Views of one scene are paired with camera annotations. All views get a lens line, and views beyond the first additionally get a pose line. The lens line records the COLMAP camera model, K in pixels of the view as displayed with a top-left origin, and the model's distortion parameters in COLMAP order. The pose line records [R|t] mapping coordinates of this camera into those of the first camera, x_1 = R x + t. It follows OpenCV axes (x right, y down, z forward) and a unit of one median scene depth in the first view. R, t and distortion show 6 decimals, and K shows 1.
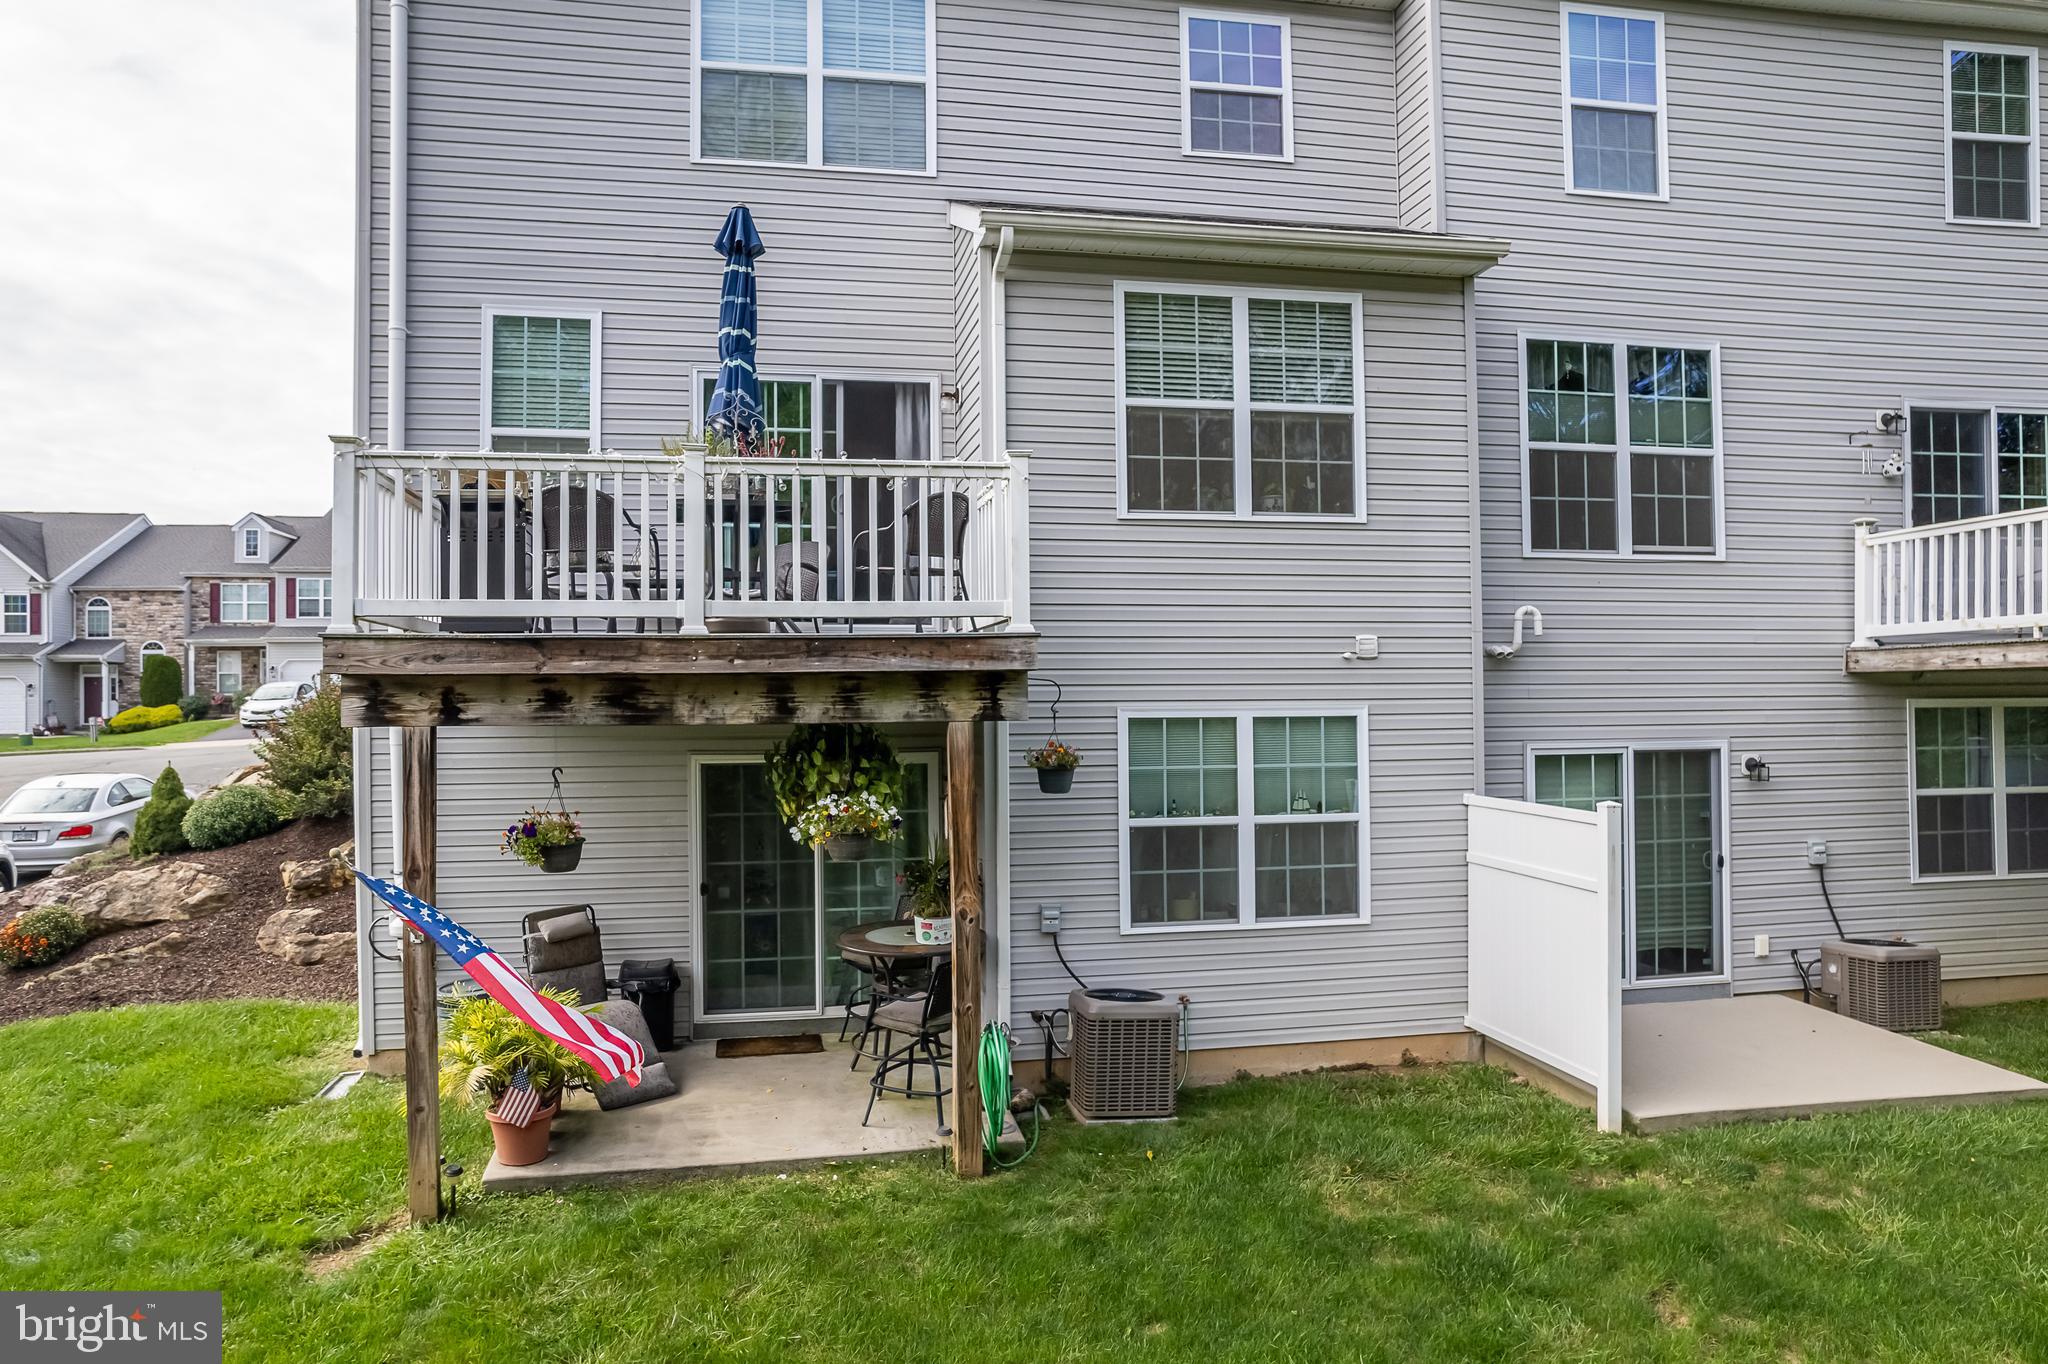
lens RADIAL K [[1328.0, 0, 1025.1], [0, 1328.0, 677.9], [0, 0, 1]] dist [-0.060443, 0.046523]
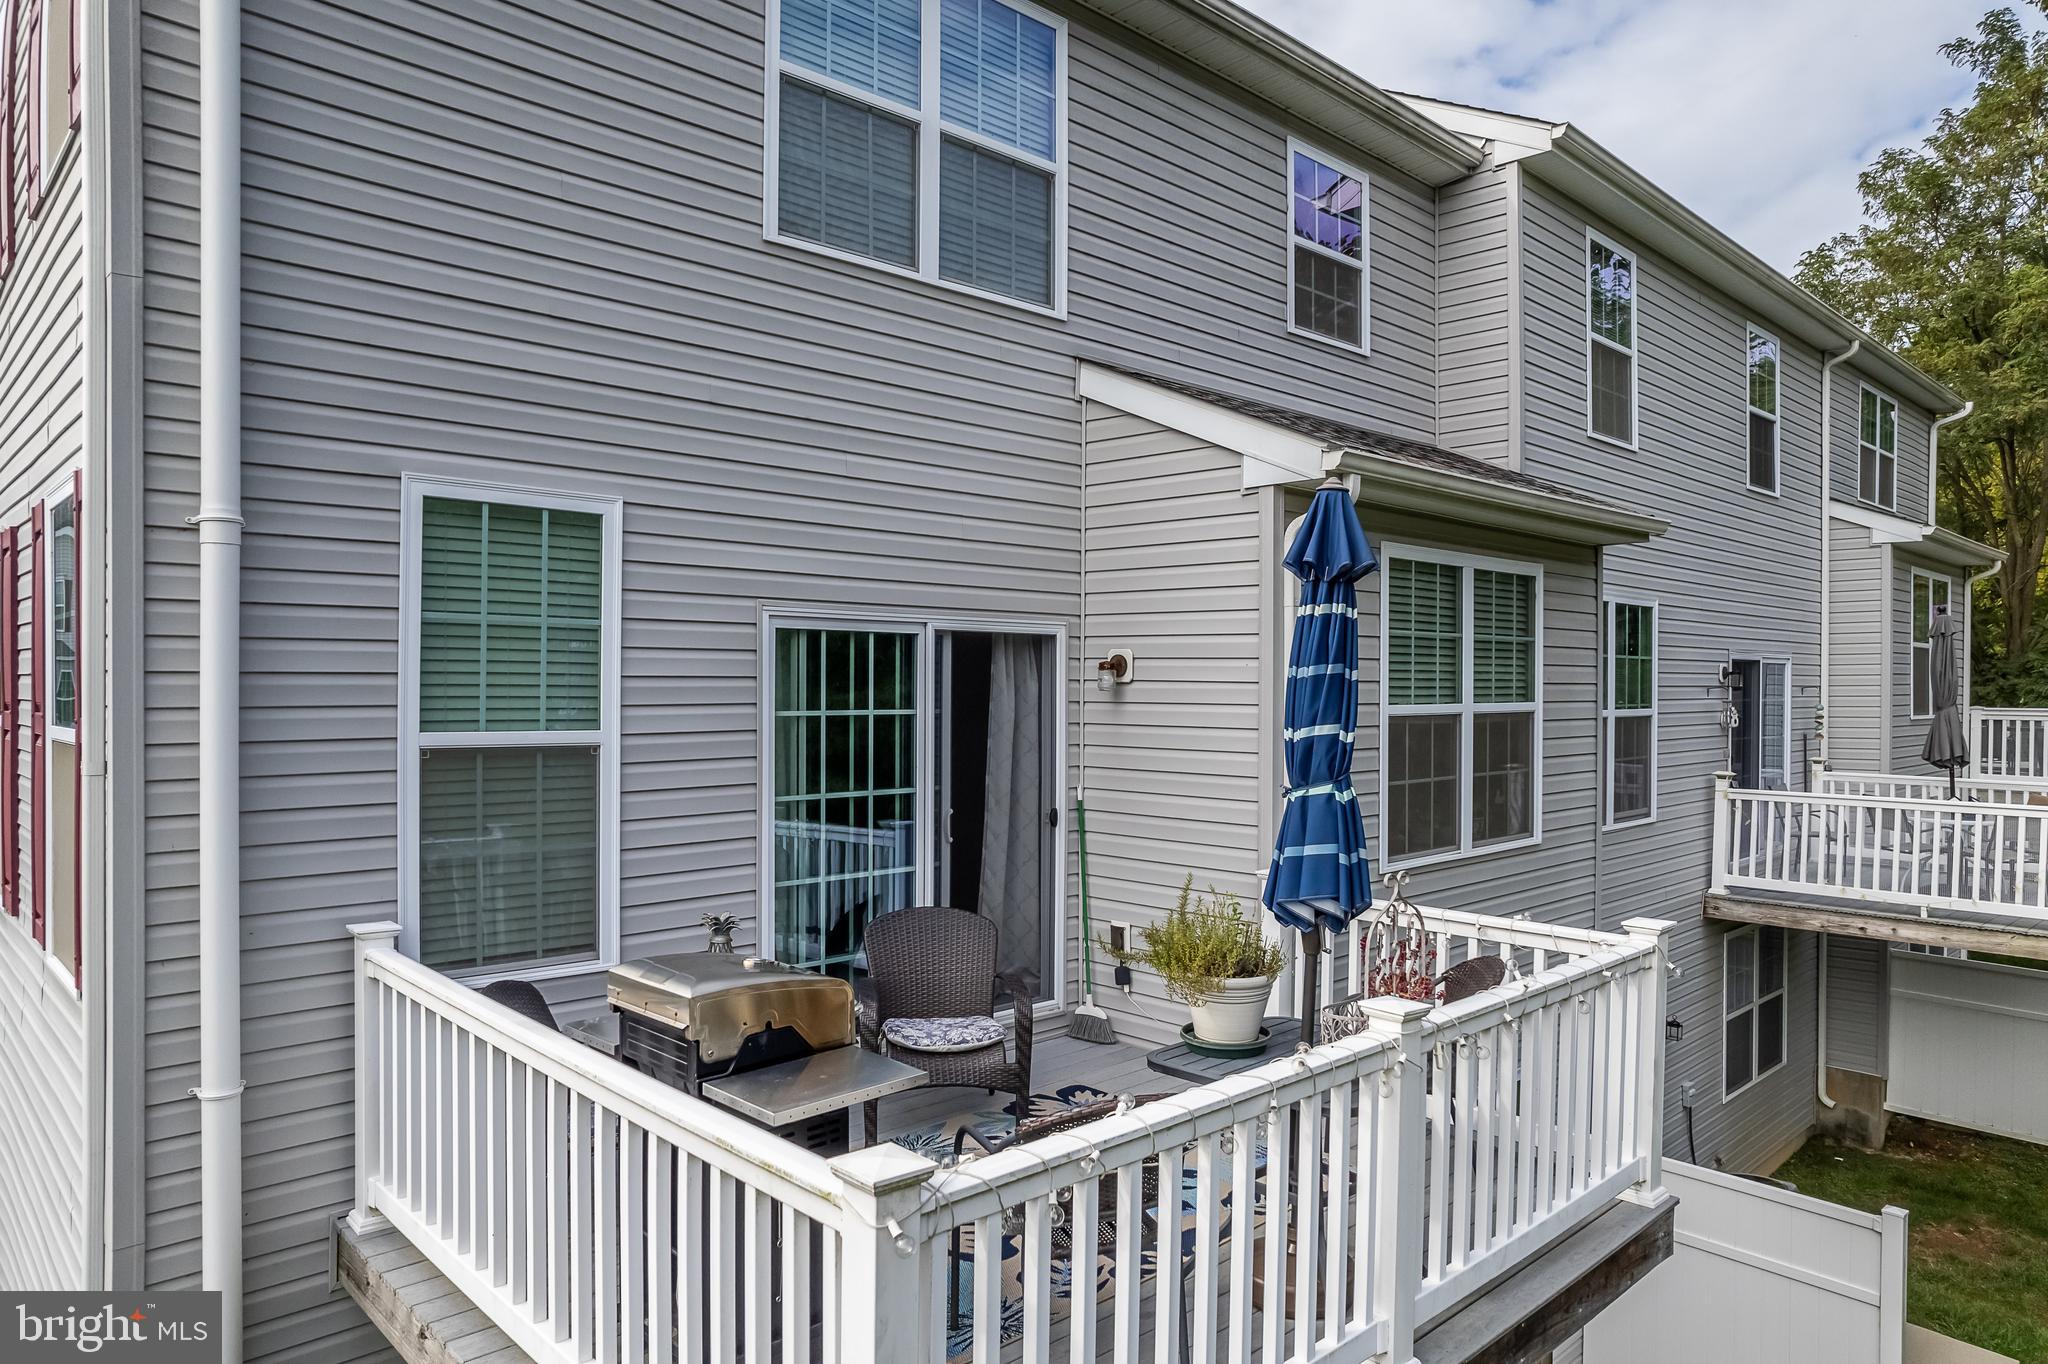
lens RADIAL K [[1328.0, 0, 1014.6], [0, 1328.0, 694.9], [0, 0, 1]] dist [-0.060443, 0.046523]
pose [[0.851346, 0.016830, 0.524334, -0.445170], [-0.028357, 0.999500, 0.013961, -0.204528], [-0.523837, -0.026754, 0.851398, 0.450625]]
